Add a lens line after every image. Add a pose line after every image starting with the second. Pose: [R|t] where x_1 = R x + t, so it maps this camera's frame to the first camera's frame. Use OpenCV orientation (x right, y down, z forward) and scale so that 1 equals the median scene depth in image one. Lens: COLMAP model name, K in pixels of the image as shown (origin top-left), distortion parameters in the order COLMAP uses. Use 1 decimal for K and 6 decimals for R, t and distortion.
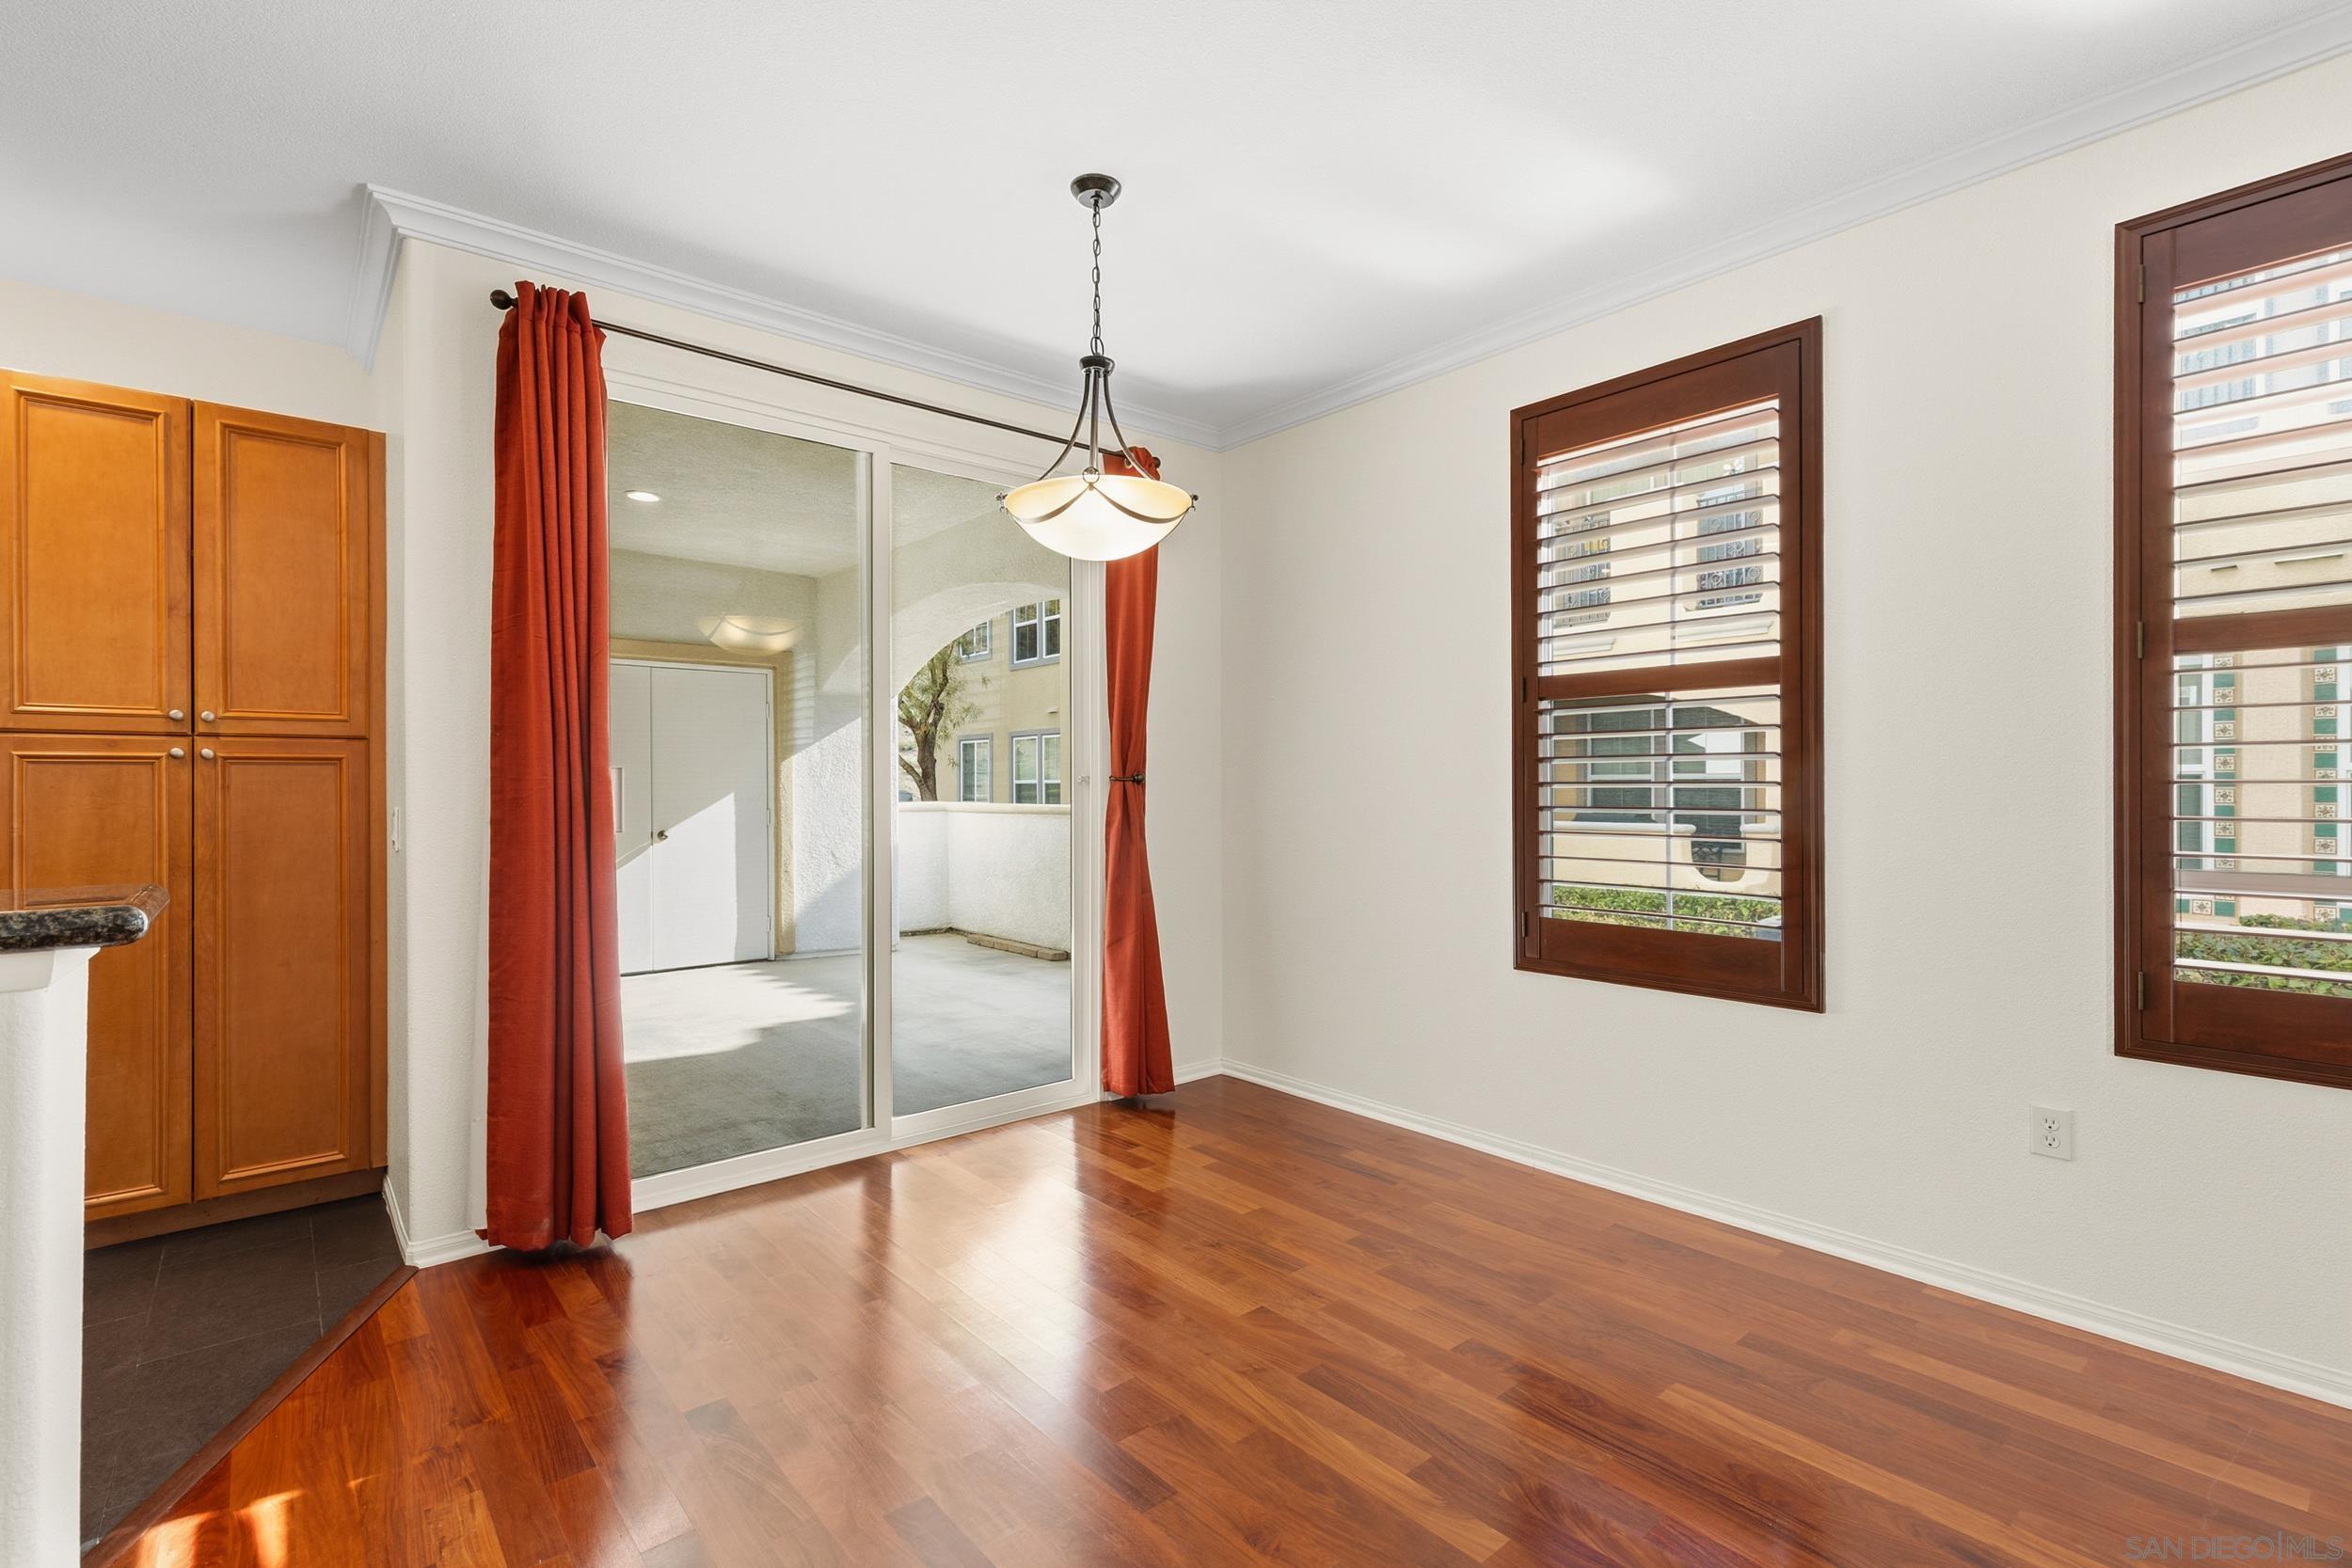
lens RADIAL K [[1071.2, 0, 1182.3], [0, 1071.2, 789.1], [0, 0, 1]] dist [0.013913, -0.003834]
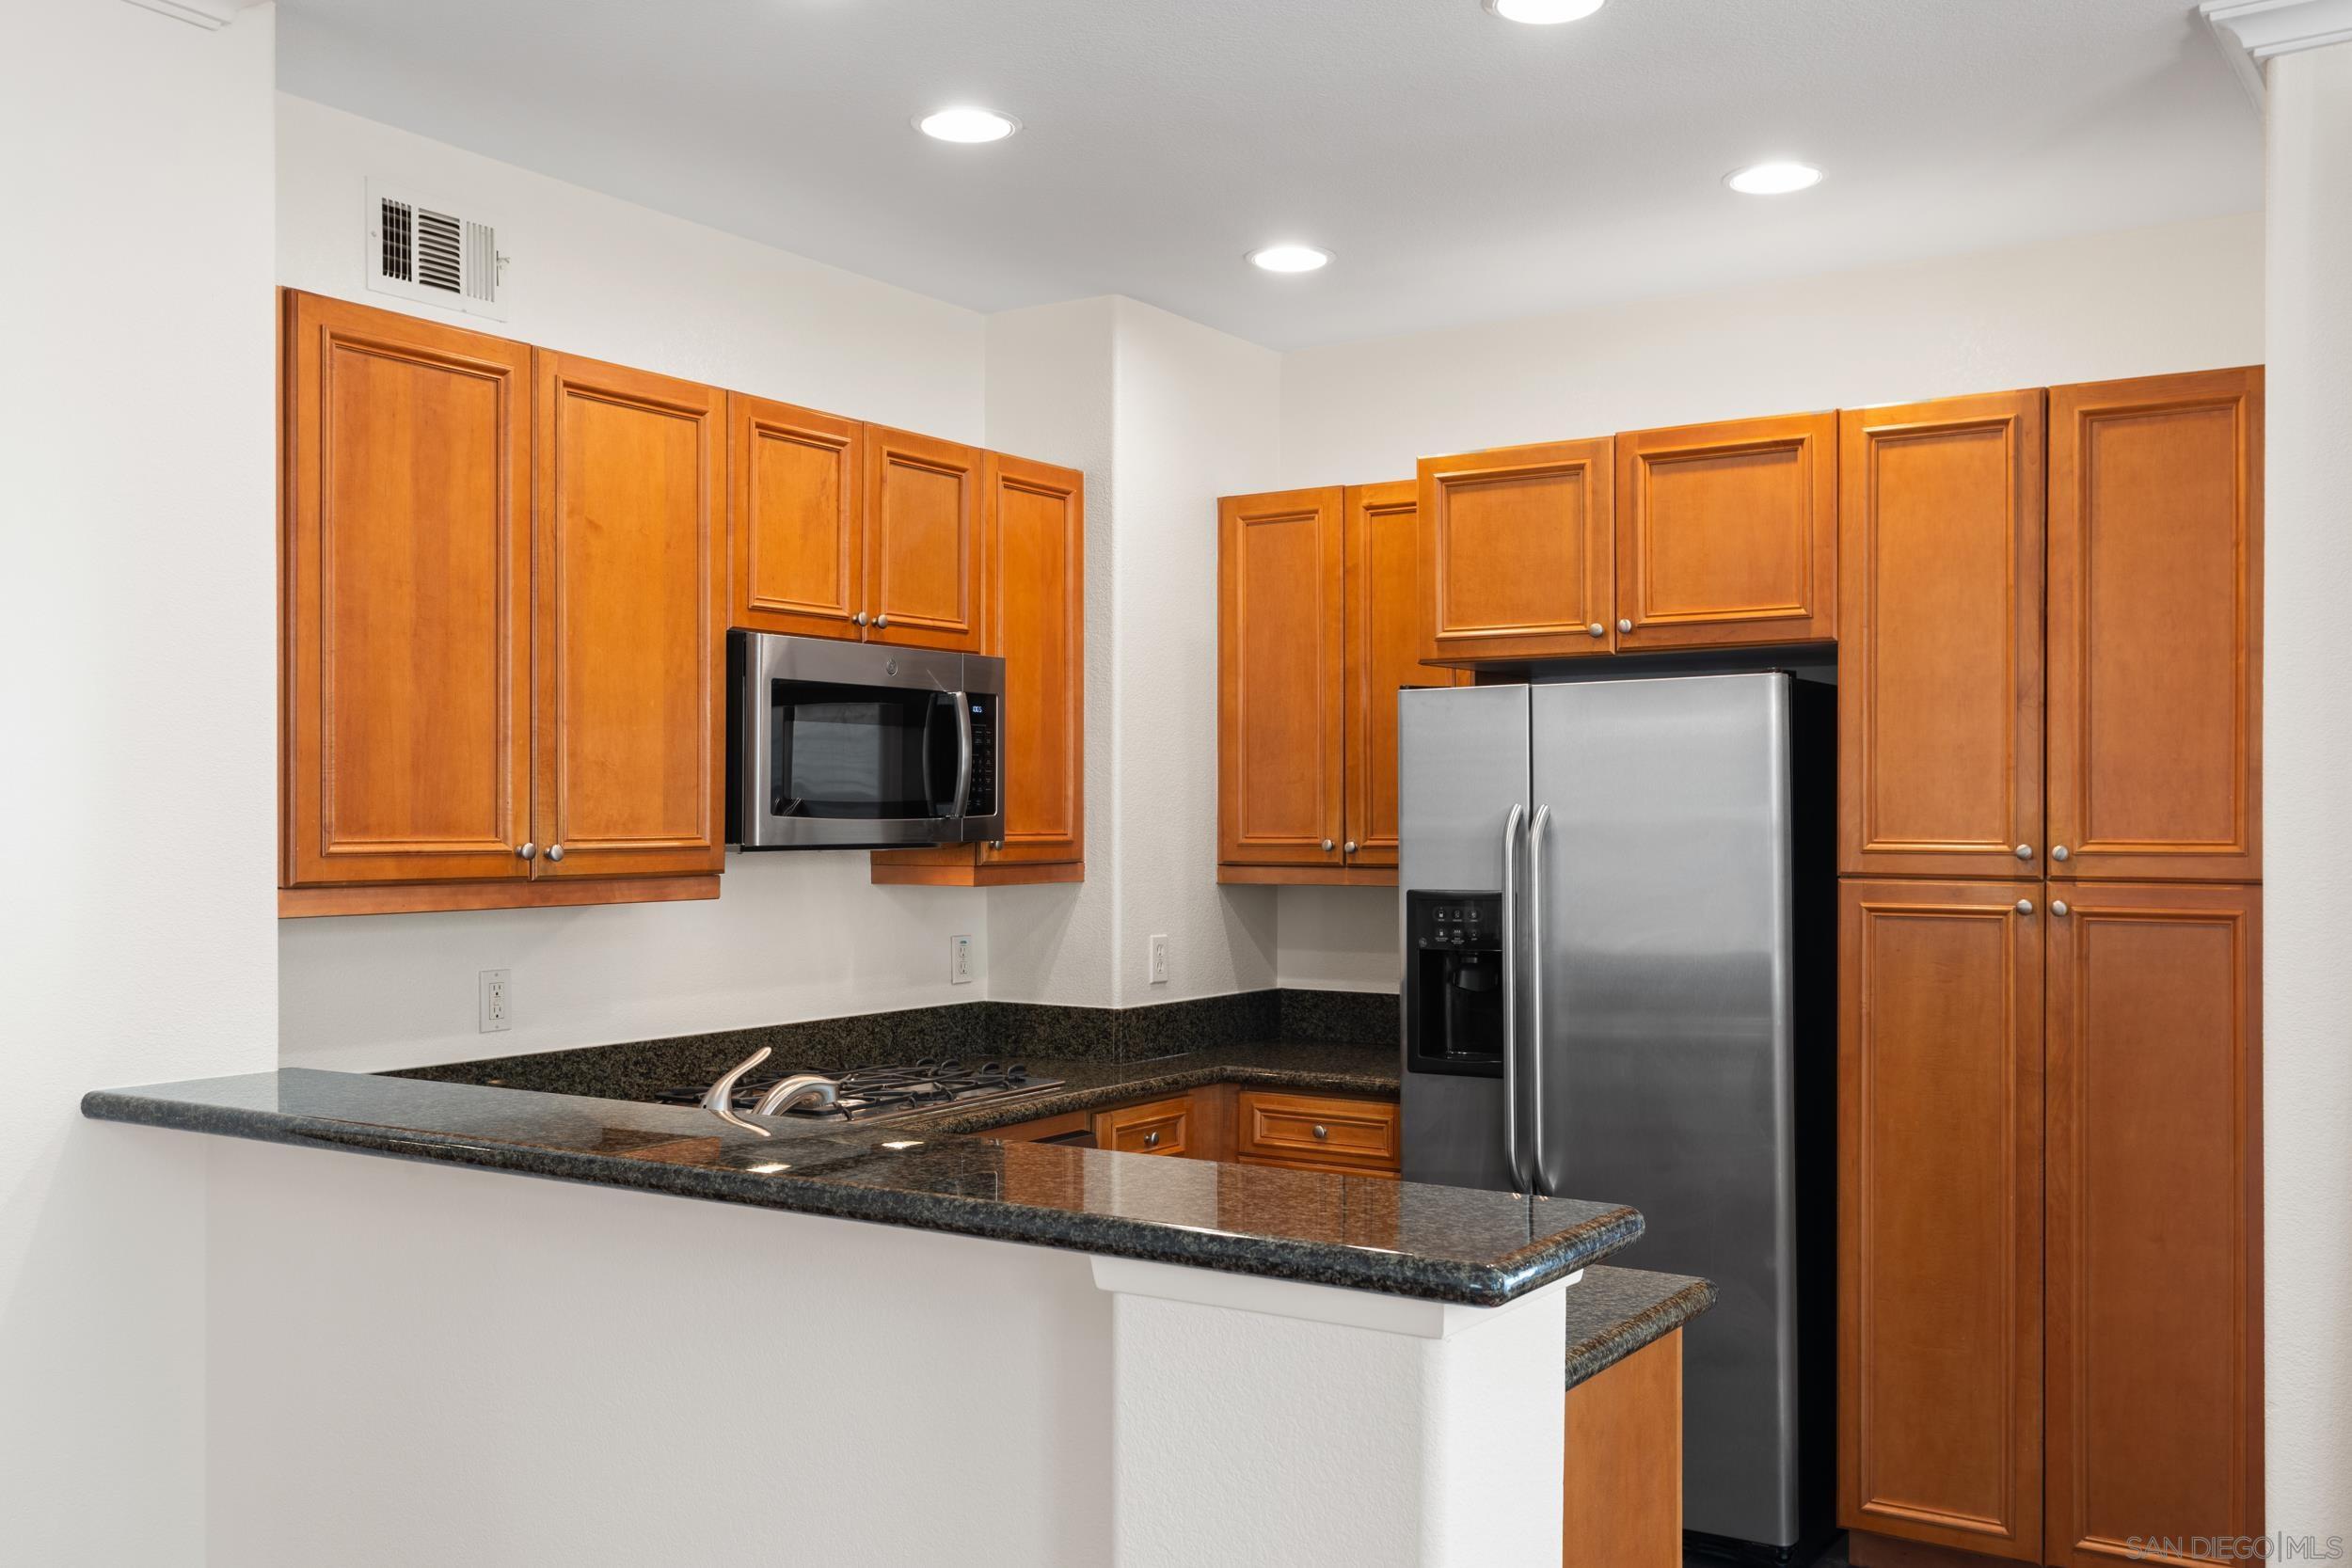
lens RADIAL K [[2144.7, 0, 1163.7], [0, 2144.7, 812.2], [0, 0, 1]] dist [0.006387, 0.000000]
pose [[0.282692, 0.004483, -0.959200, 0.218100], [-0.004849, 0.999983, 0.003244, -0.091400], [0.959198, 0.003734, 0.282709, 0.082958]]
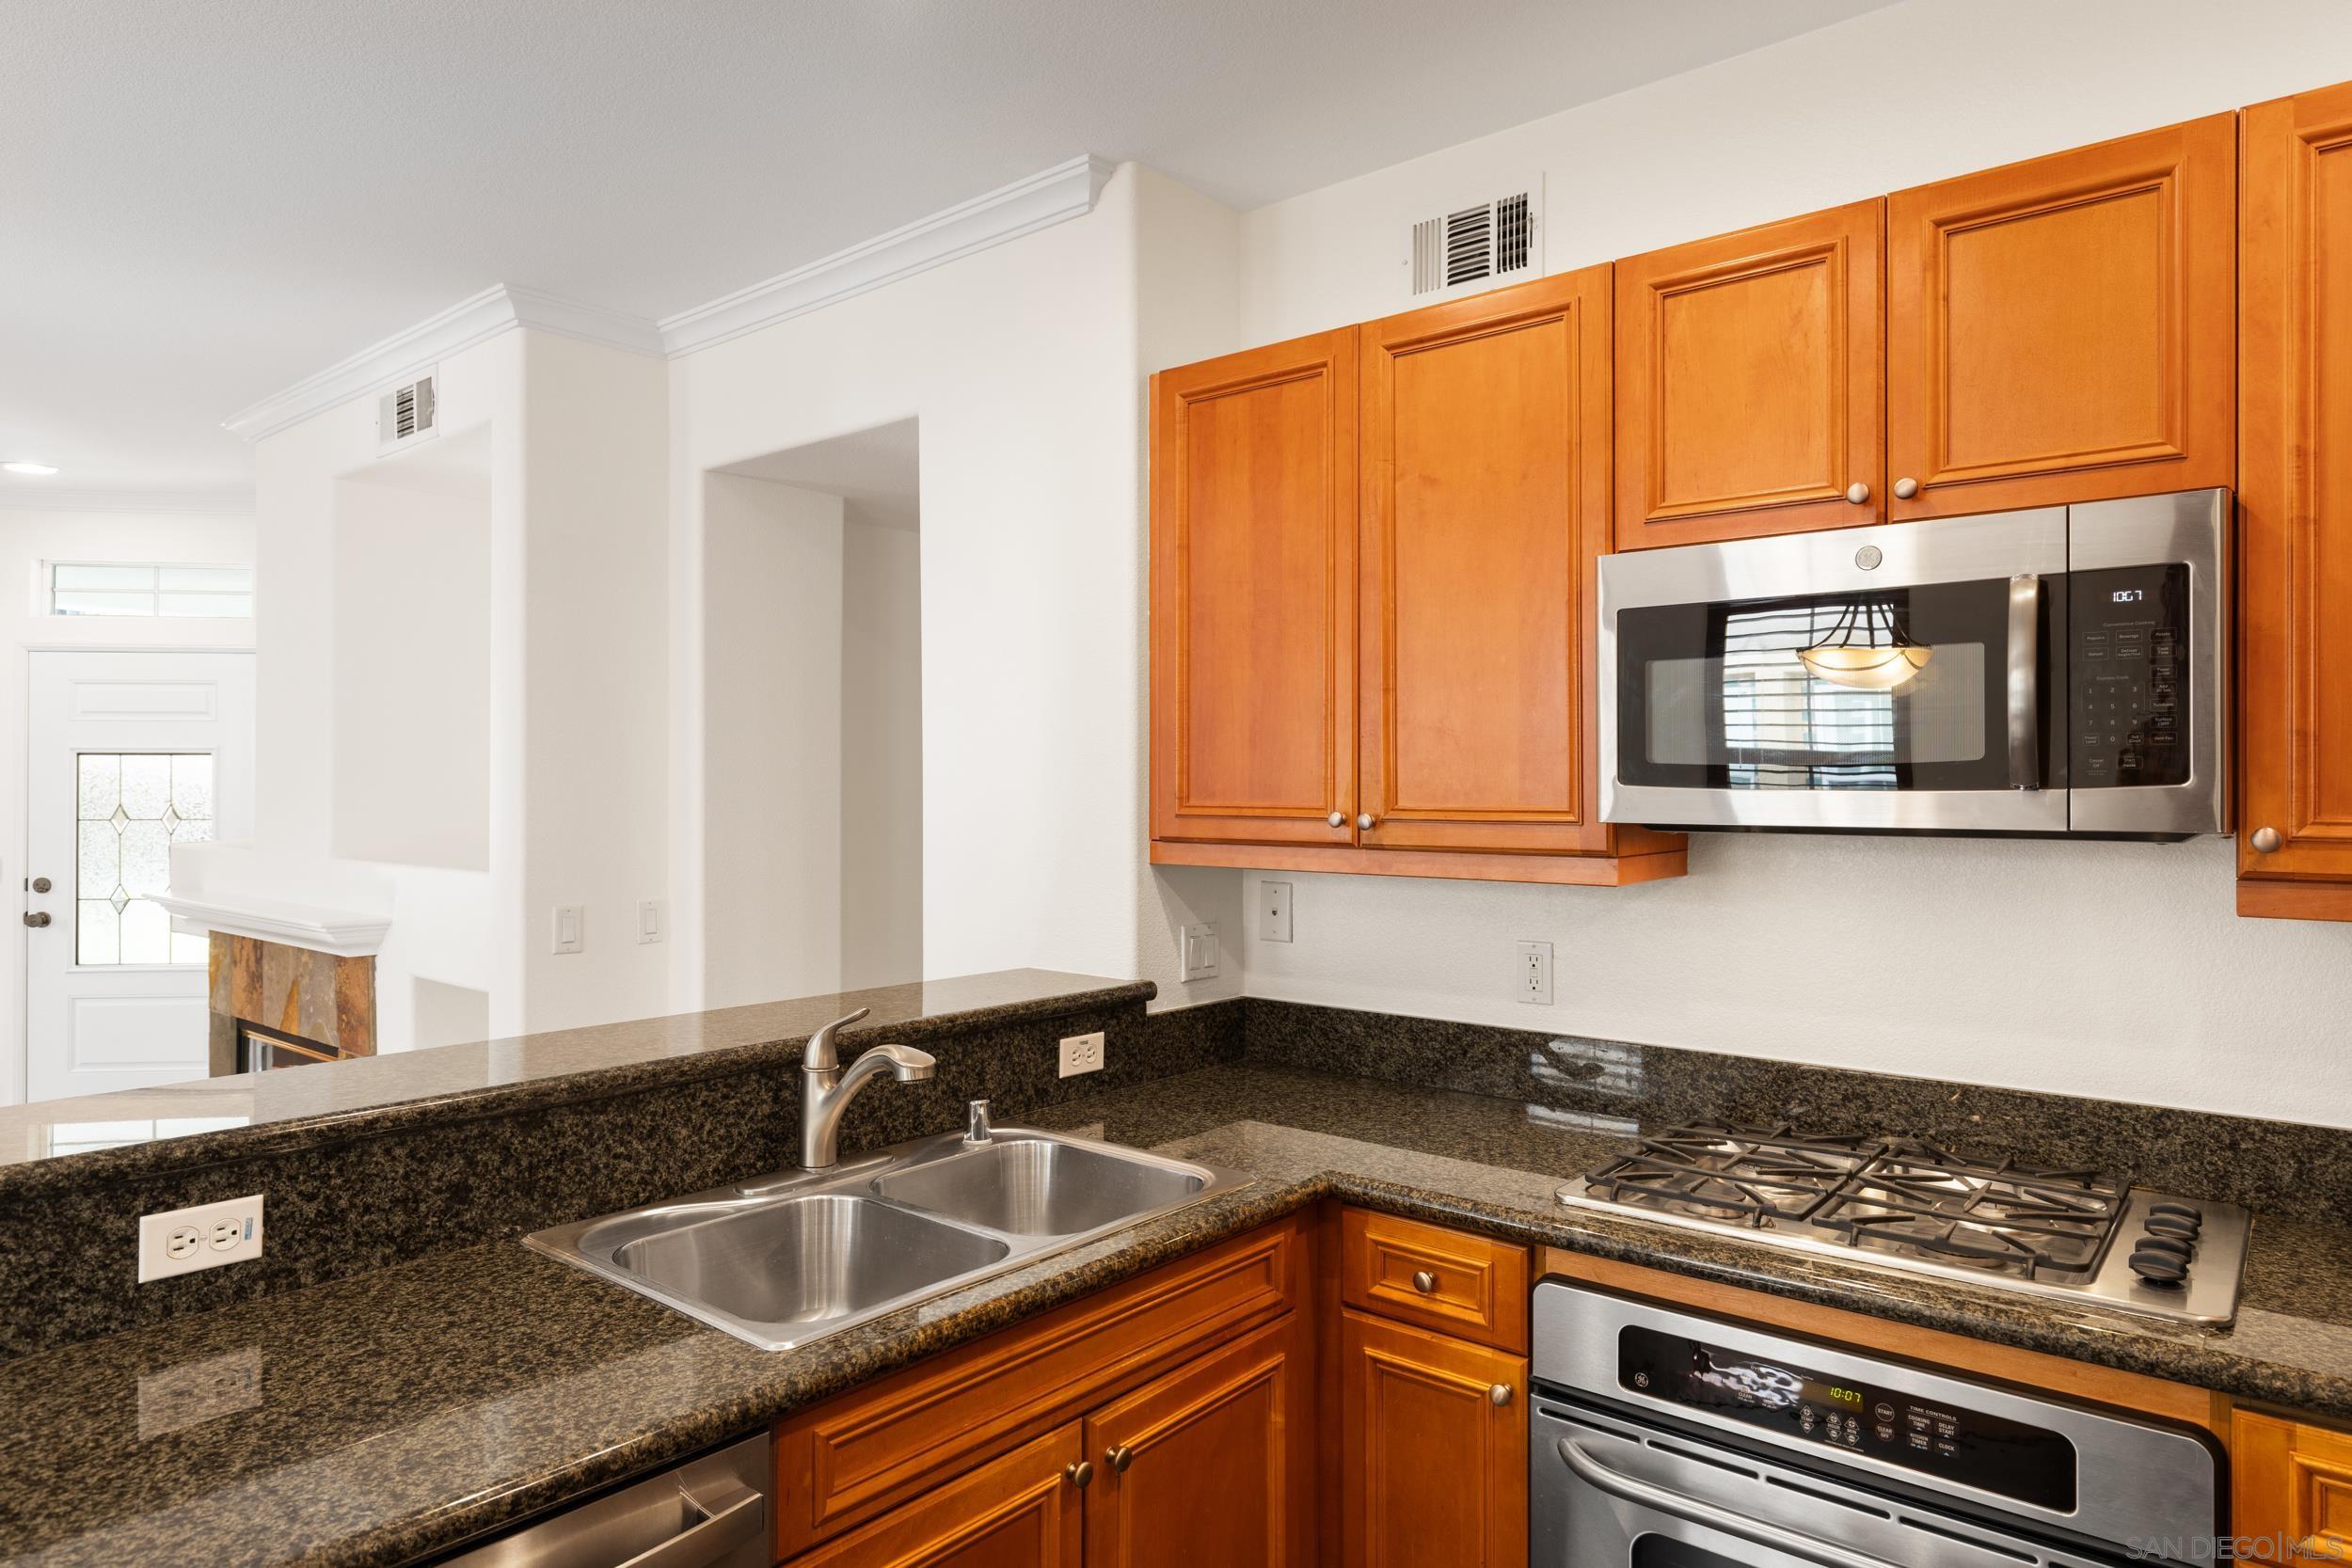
lens RADIAL K [[1429.4, 0, 1156.7], [0, 1429.4, 777.7], [0, 0, 1]] dist [0.006048, -0.002084]
pose [[-0.986794, 0.002704, -0.161956, -0.787133], [0.003015, 0.999994, -0.001675, -0.086483], [0.161950, -0.002141, -0.986797, 0.871109]]
